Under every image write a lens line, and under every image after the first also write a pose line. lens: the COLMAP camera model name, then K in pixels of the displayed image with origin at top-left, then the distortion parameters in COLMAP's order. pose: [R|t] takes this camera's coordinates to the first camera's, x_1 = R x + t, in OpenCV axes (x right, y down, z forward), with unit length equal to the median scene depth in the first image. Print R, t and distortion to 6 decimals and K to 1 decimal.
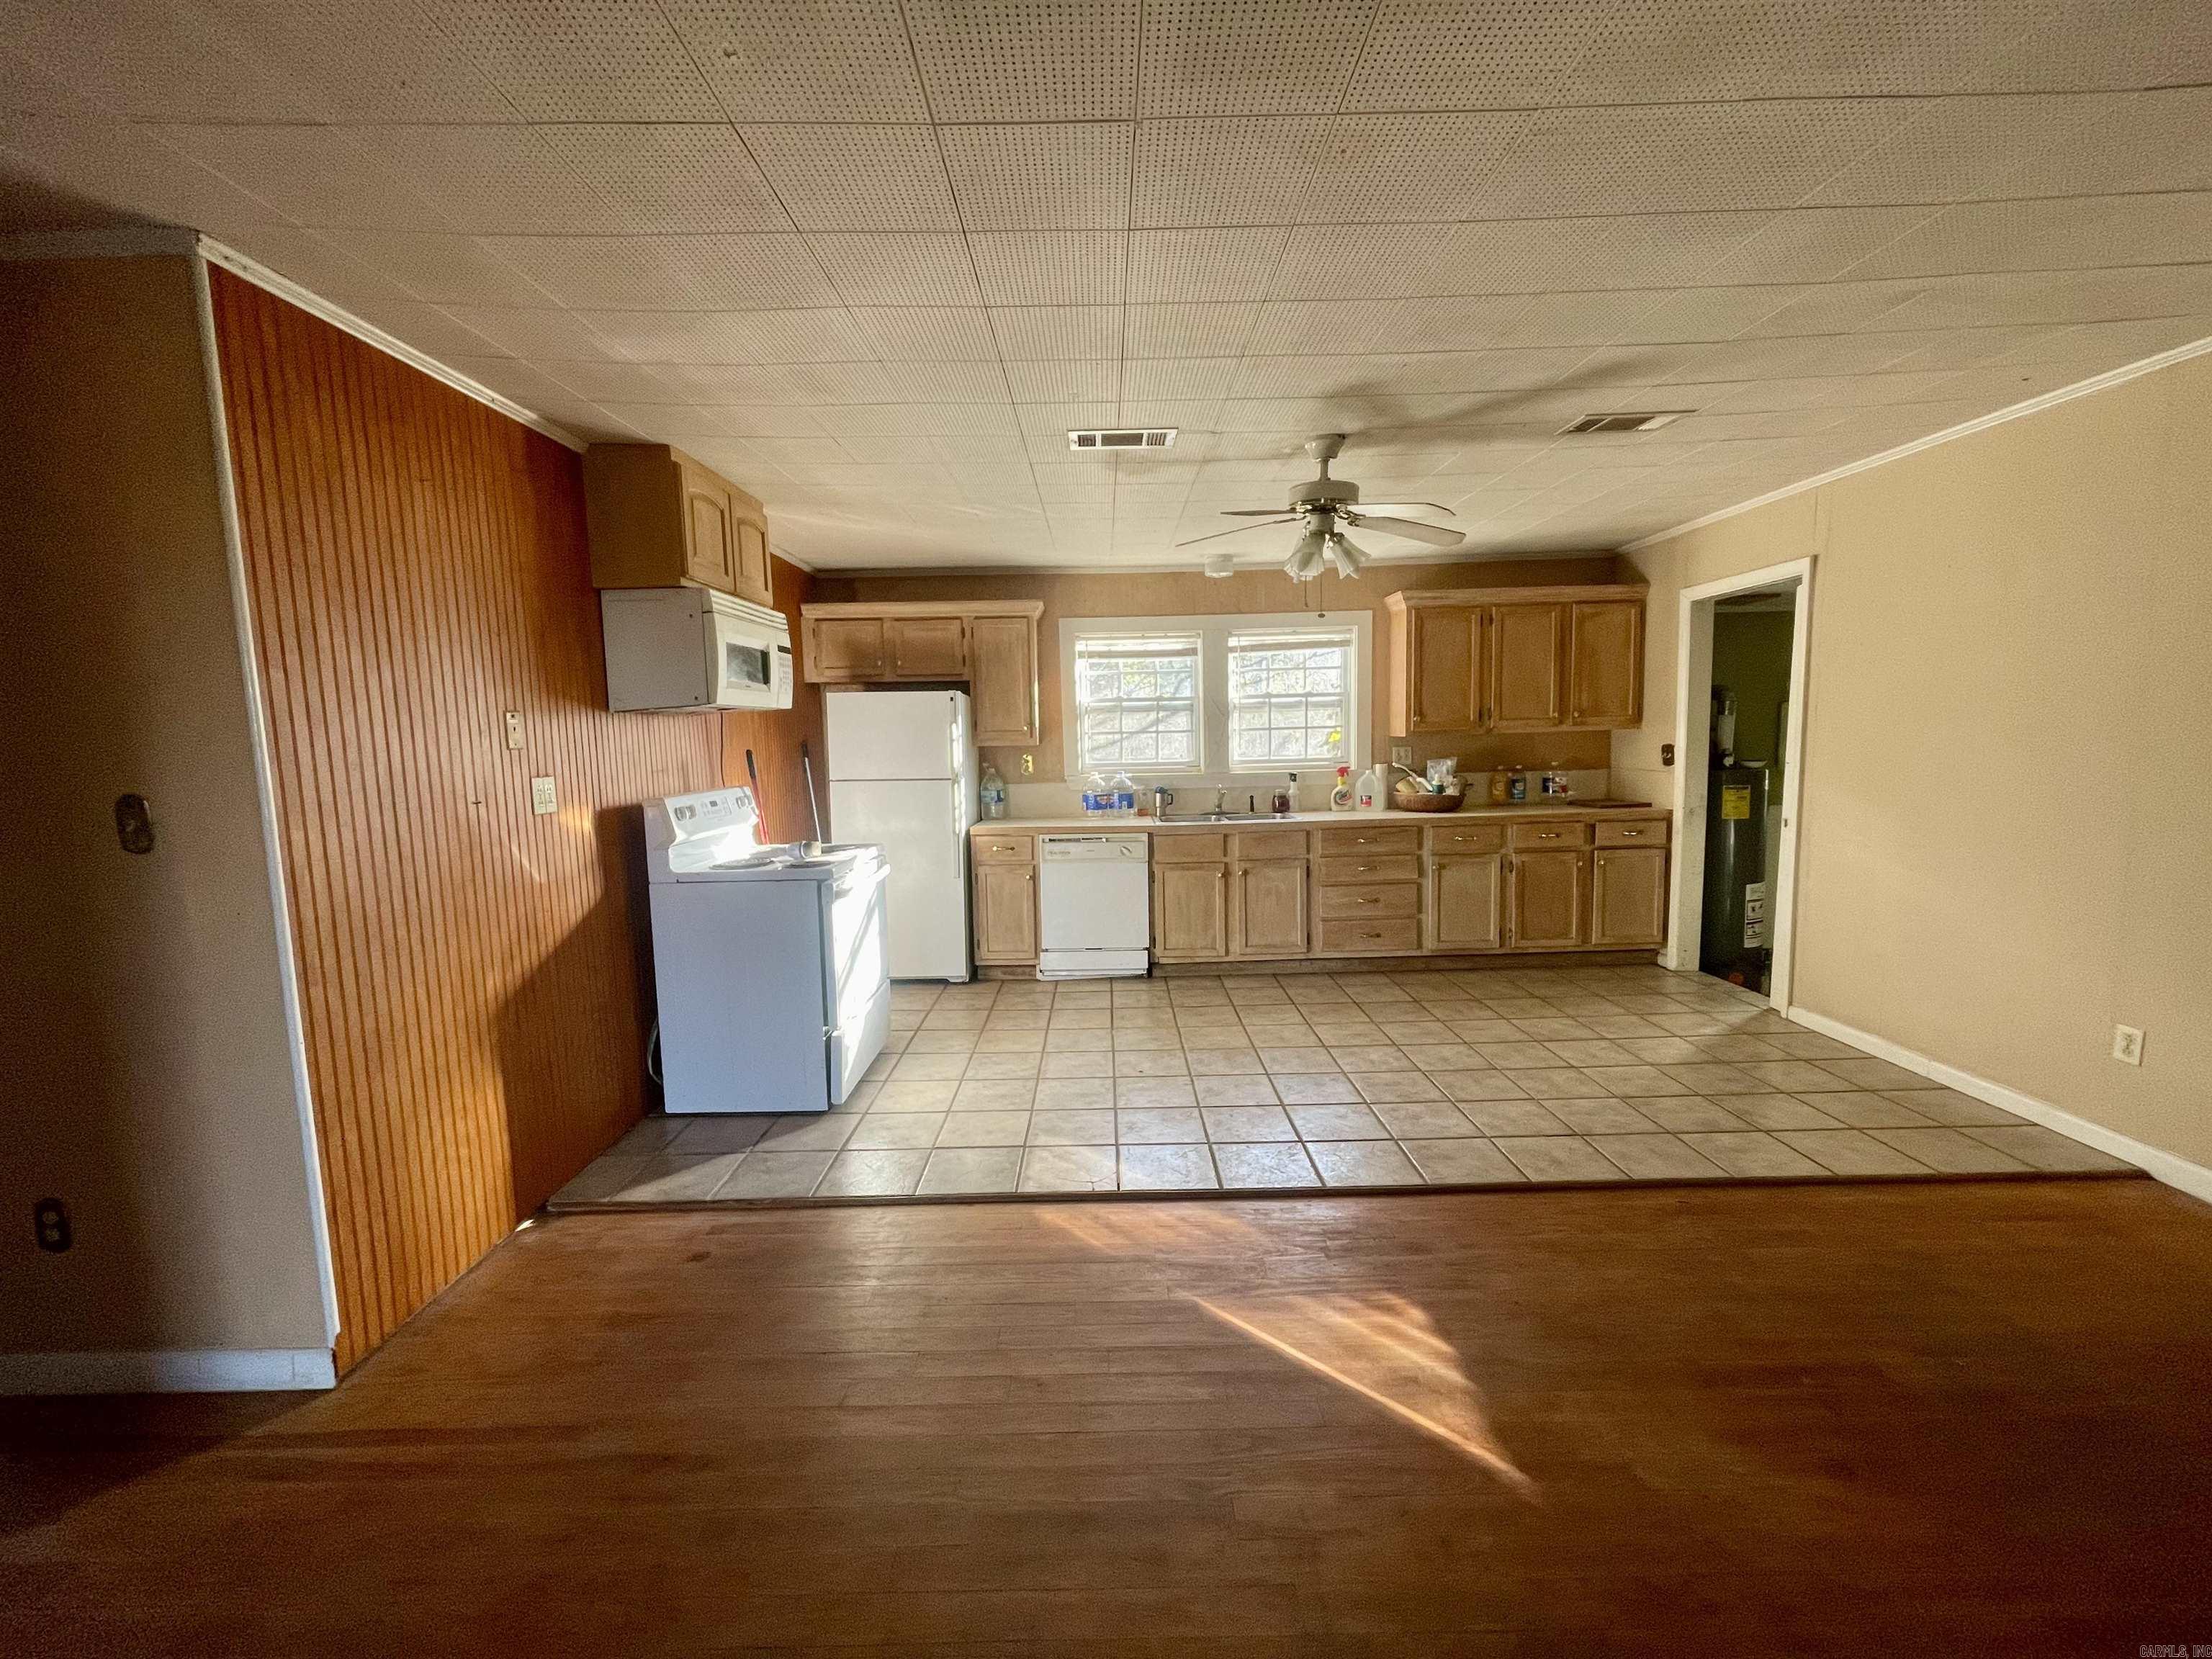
lens RADIAL K [[903.5, 0, 1100.1], [0, 903.5, 833.5], [0, 0, 1]] dist [-0.003068, 0.000622]
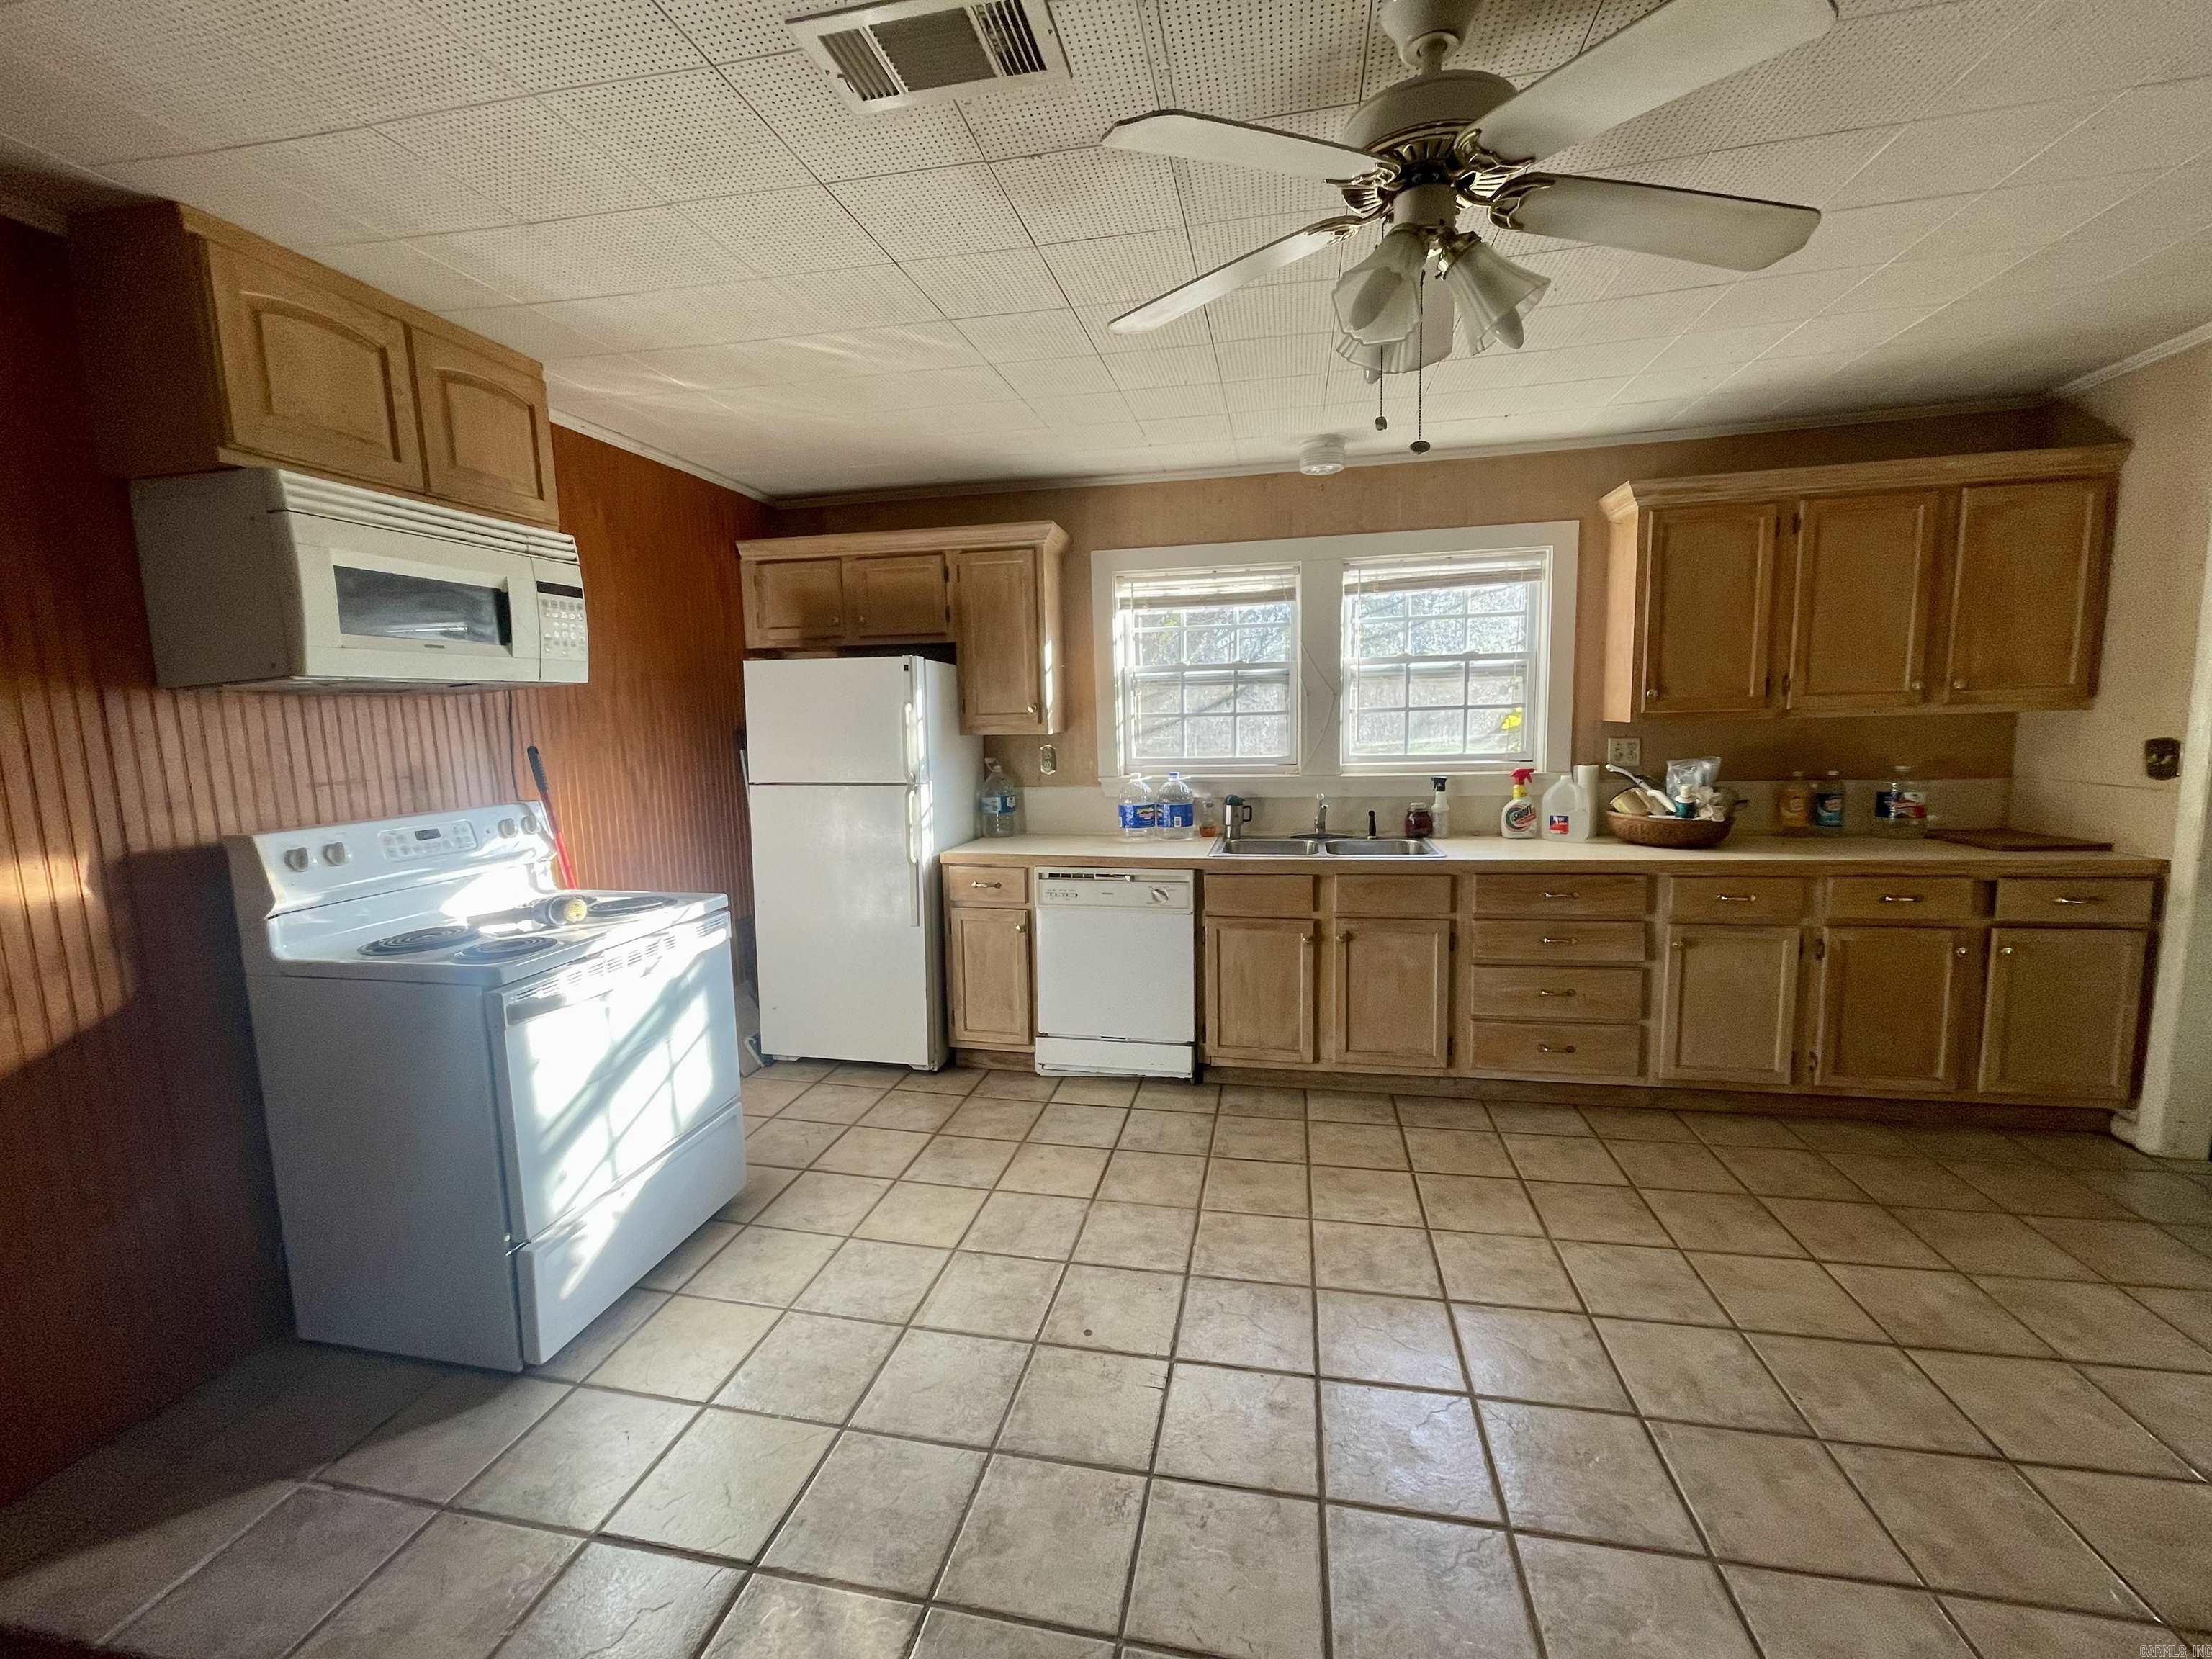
lens RADIAL K [[903.5, 0, 1103.4], [0, 903.5, 830.6], [0, 0, 1]] dist [-0.003068, 0.000622]
pose [[0.979939, 0.025354, -0.197680, 0.115499], [-0.020642, 0.999453, 0.025856, -0.044304], [0.198228, -0.021257, 0.979925, 0.340708]]
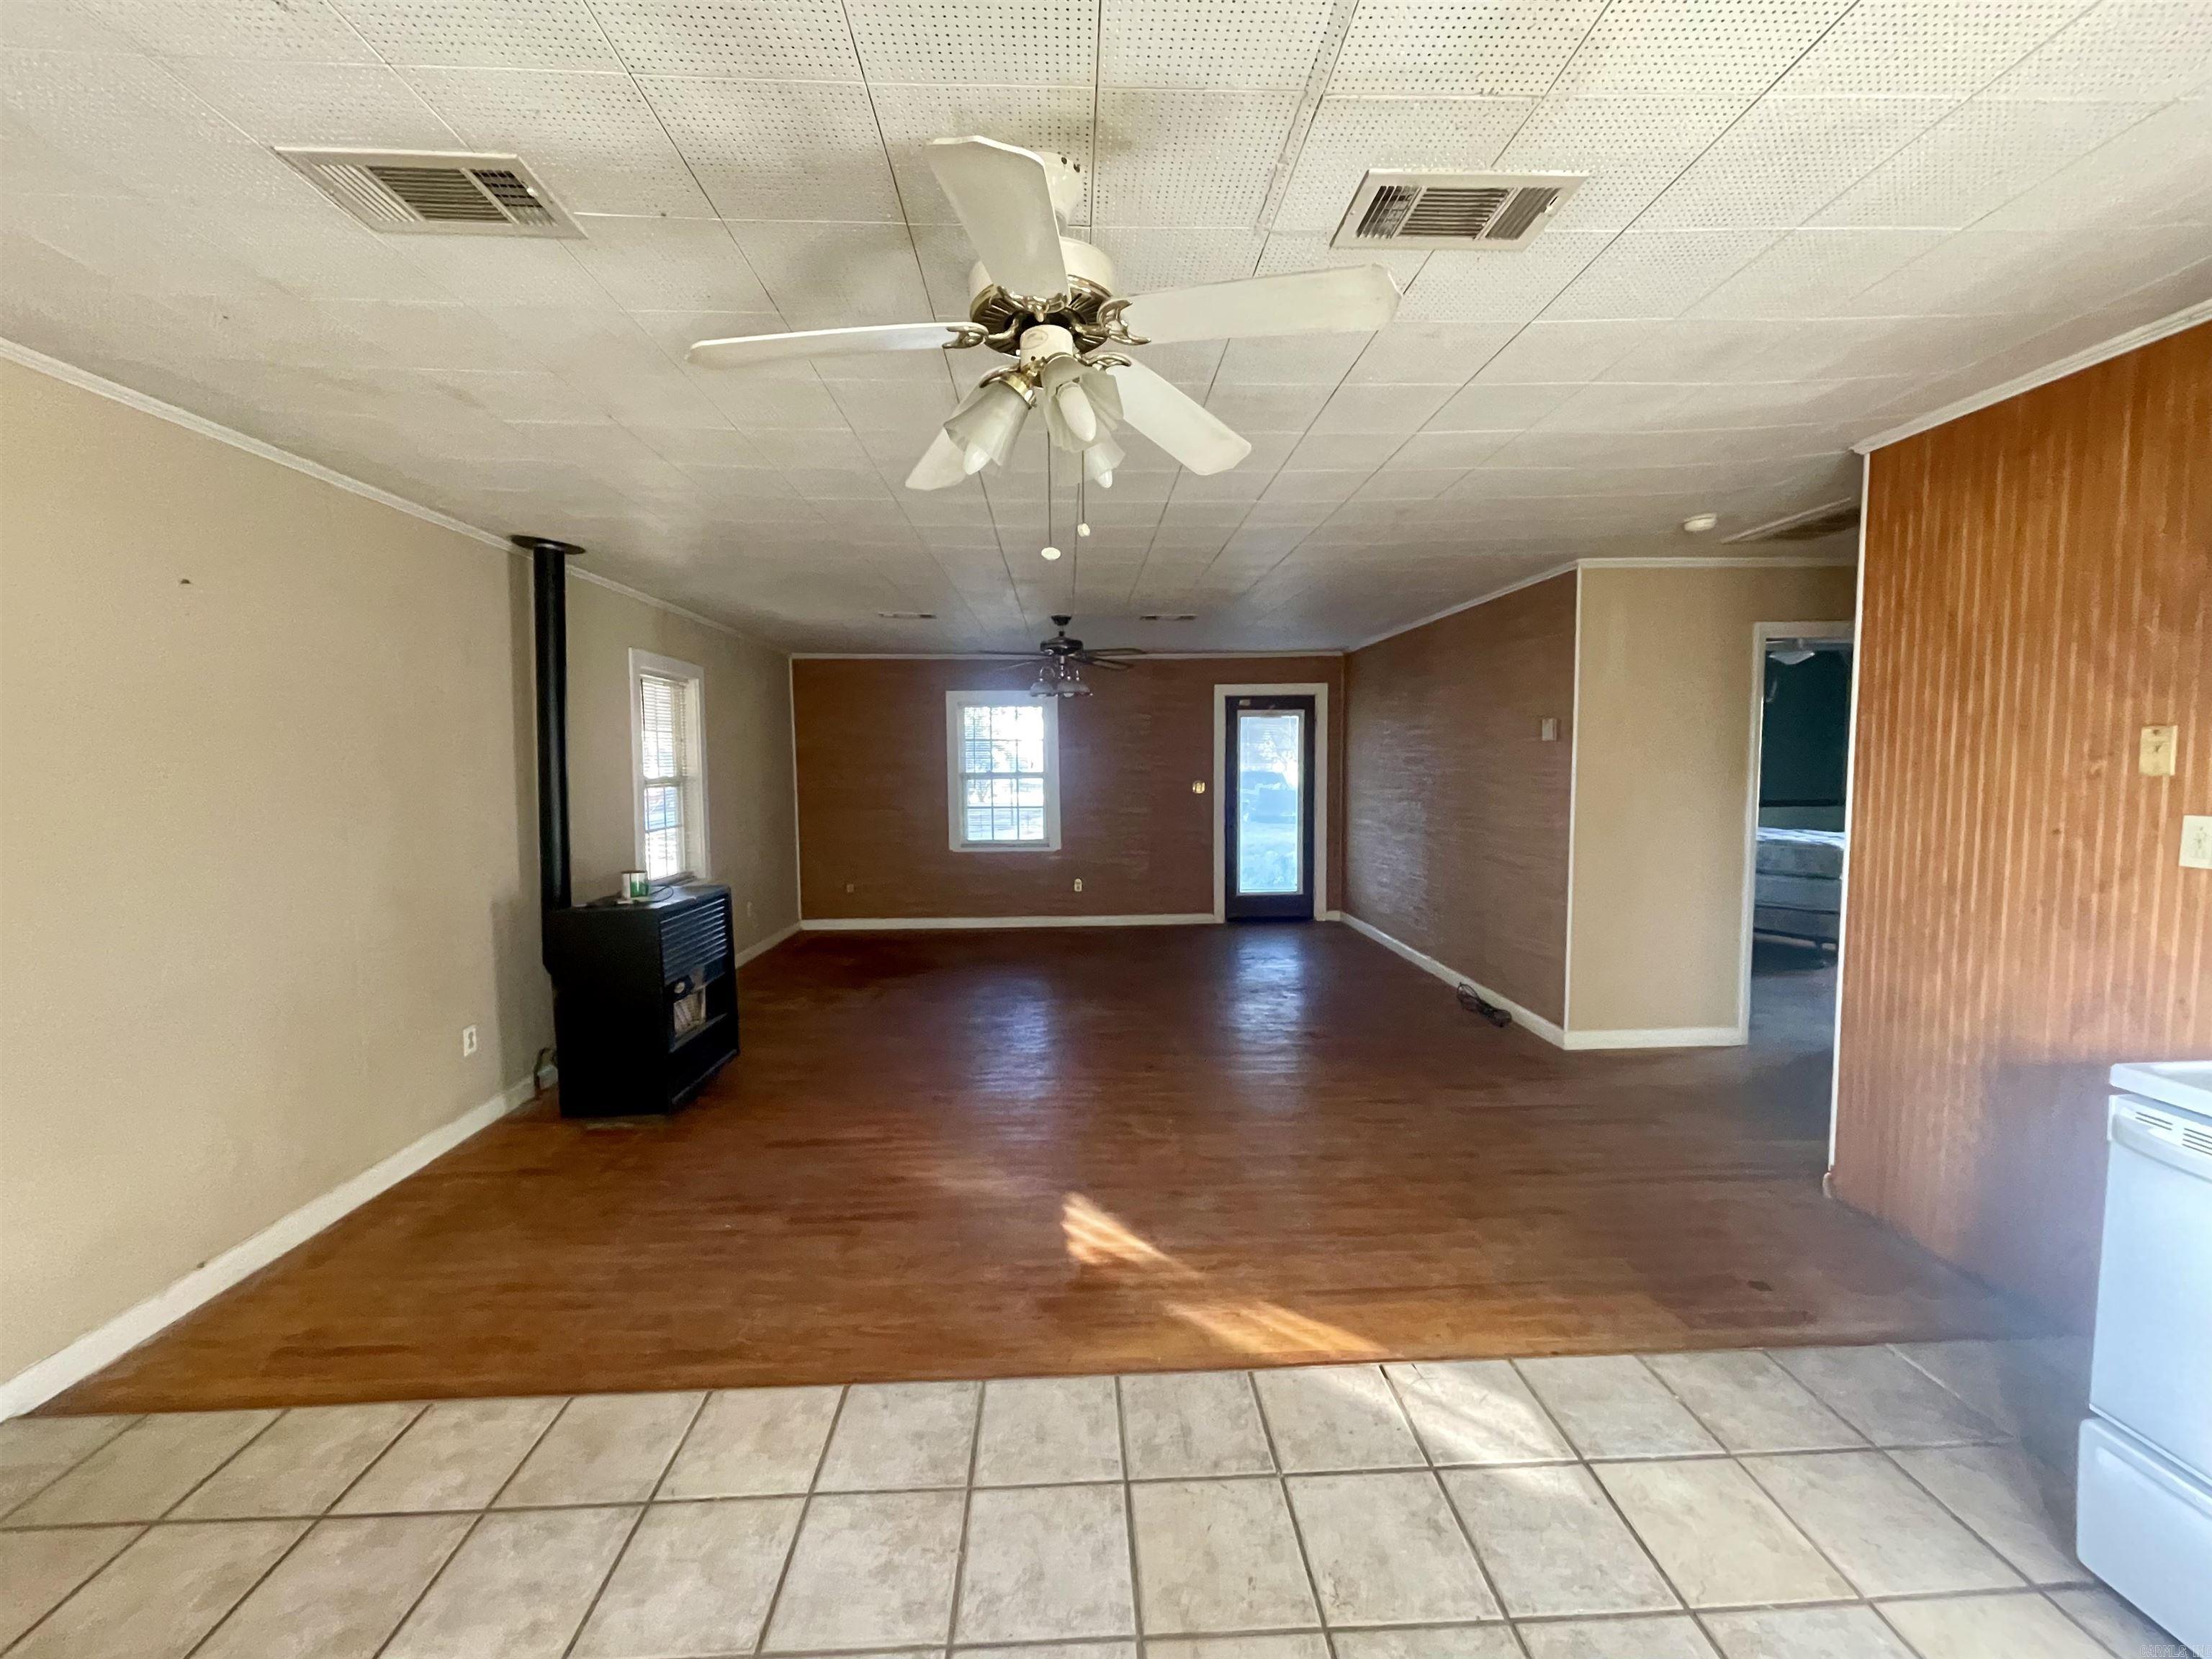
lens RADIAL K [[903.5, 0, 1086.8], [0, 903.5, 825.3], [0, 0, 1]] dist [-0.003068, 0.000622]
pose [[-0.998898, 0.037308, -0.028493, 0.150096], [0.031385, 0.982111, 0.185667, -0.116587], [0.034910, 0.184568, -0.982200, 0.904570]]
